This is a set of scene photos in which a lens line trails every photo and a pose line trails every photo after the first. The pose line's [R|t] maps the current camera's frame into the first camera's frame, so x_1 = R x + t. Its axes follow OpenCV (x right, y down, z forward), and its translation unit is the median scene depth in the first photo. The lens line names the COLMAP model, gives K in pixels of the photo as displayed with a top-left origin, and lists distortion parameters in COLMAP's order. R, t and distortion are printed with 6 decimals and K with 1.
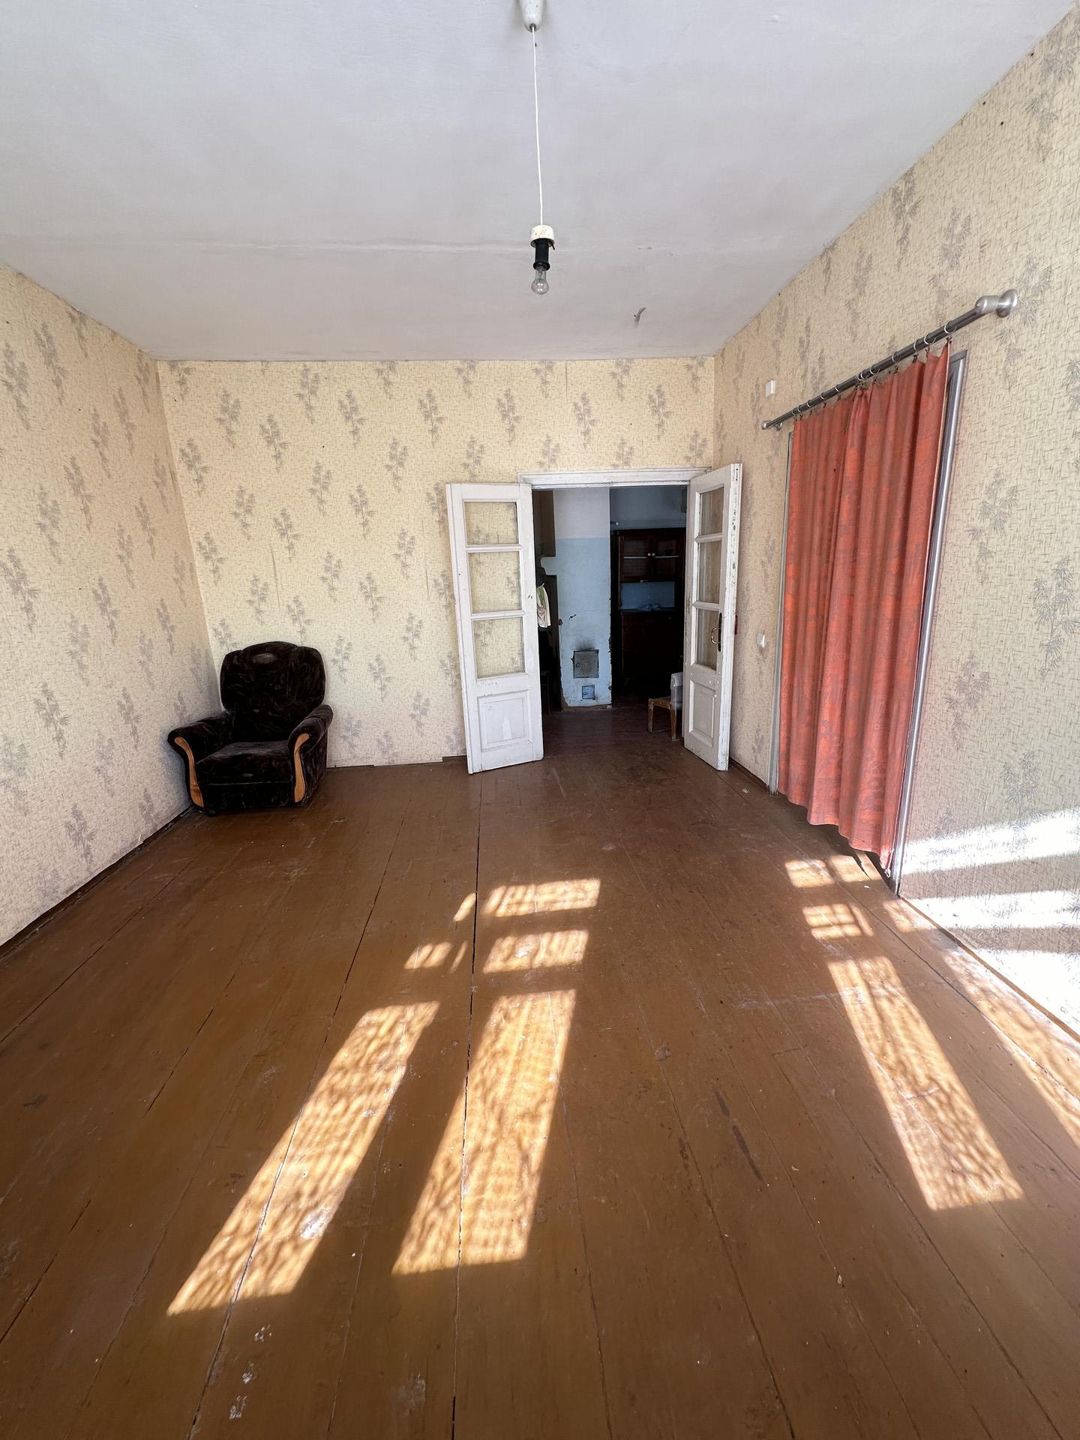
lens RADIAL K [[575.7, 0, 535.2], [0, 575.7, 725.0], [0, 0, 1]] dist [-0.001001, 0.000623]
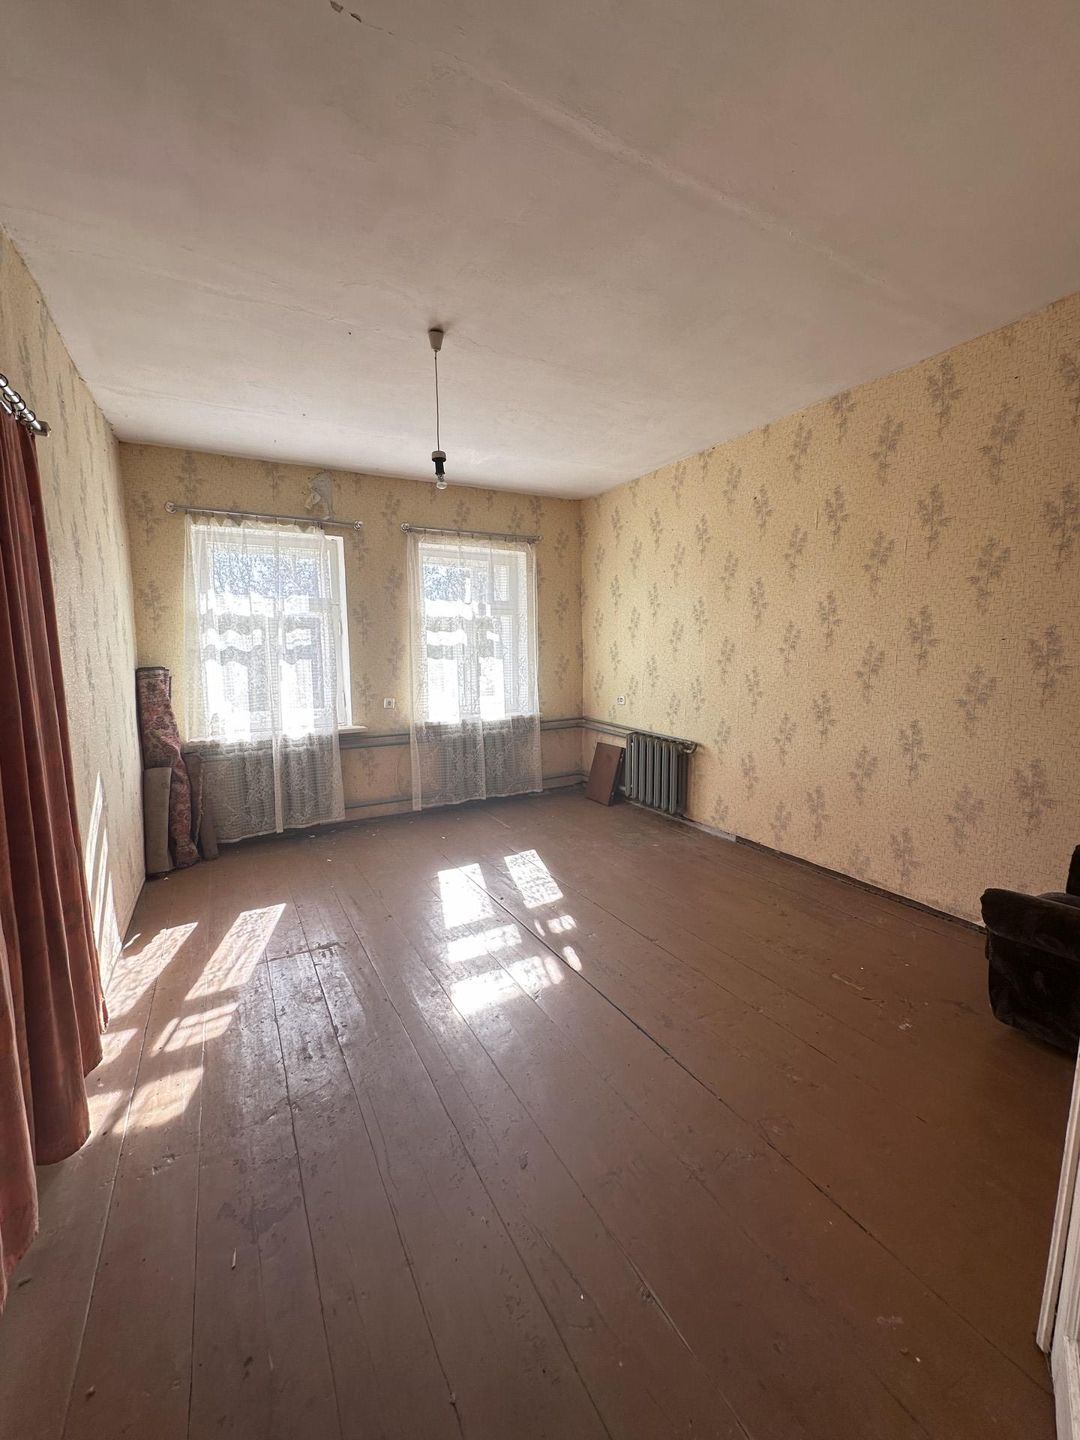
lens RADIAL K [[575.7, 0, 535.0], [0, 575.7, 718.4], [0, 0, 1]] dist [-0.001001, 0.000623]
pose [[-0.912198, 0.104800, -0.396121, 0.350013], [-0.052658, 0.928739, 0.366974, -0.529617], [0.406352, 0.355612, -0.841676, 1.916378]]
